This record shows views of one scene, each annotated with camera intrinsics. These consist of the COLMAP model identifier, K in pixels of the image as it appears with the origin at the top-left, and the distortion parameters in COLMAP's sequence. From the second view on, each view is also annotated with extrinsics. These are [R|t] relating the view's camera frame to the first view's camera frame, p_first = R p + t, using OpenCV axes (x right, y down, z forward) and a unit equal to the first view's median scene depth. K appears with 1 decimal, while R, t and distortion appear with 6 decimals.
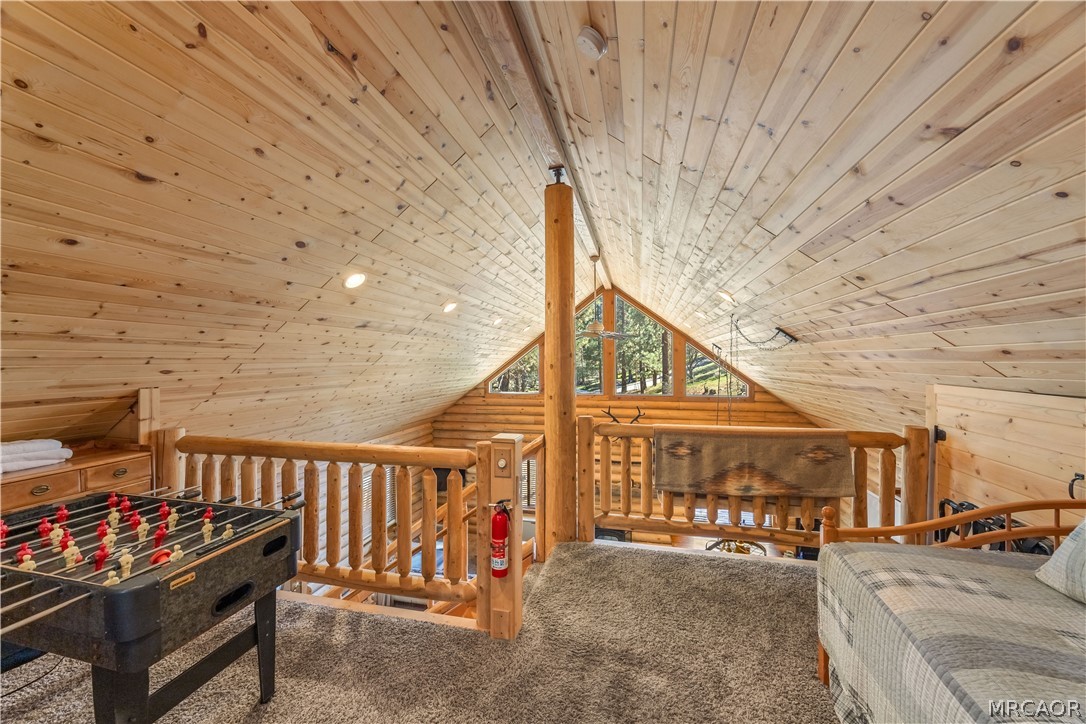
lens RADIAL K [[415.8, 0, 541.0], [0, 415.8, 362.5], [0, 0, 1]] dist [0.000244, 0.000089]
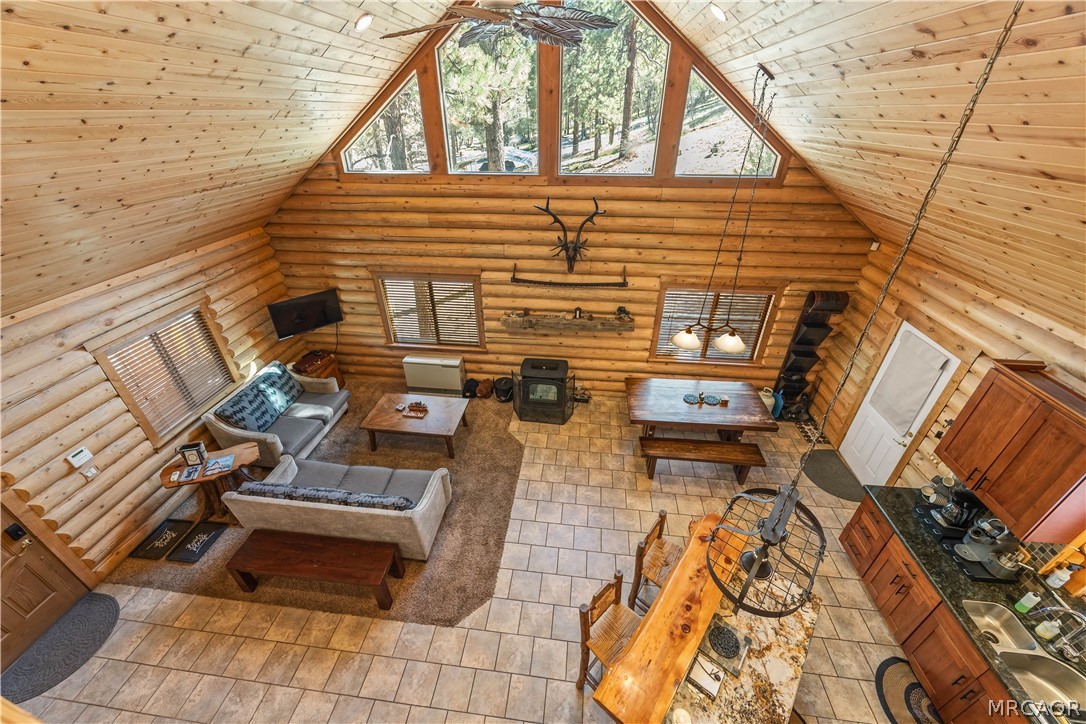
lens RADIAL K [[415.8, 0, 537.9], [0, 415.8, 366.6], [0, 0, 1]] dist [0.000244, 0.000089]
pose [[0.993177, -0.061354, 0.099171, 0.067781], [0.000548, 0.852856, 0.522146, 0.000657], [-0.116614, -0.518529, 0.847071, 0.330123]]
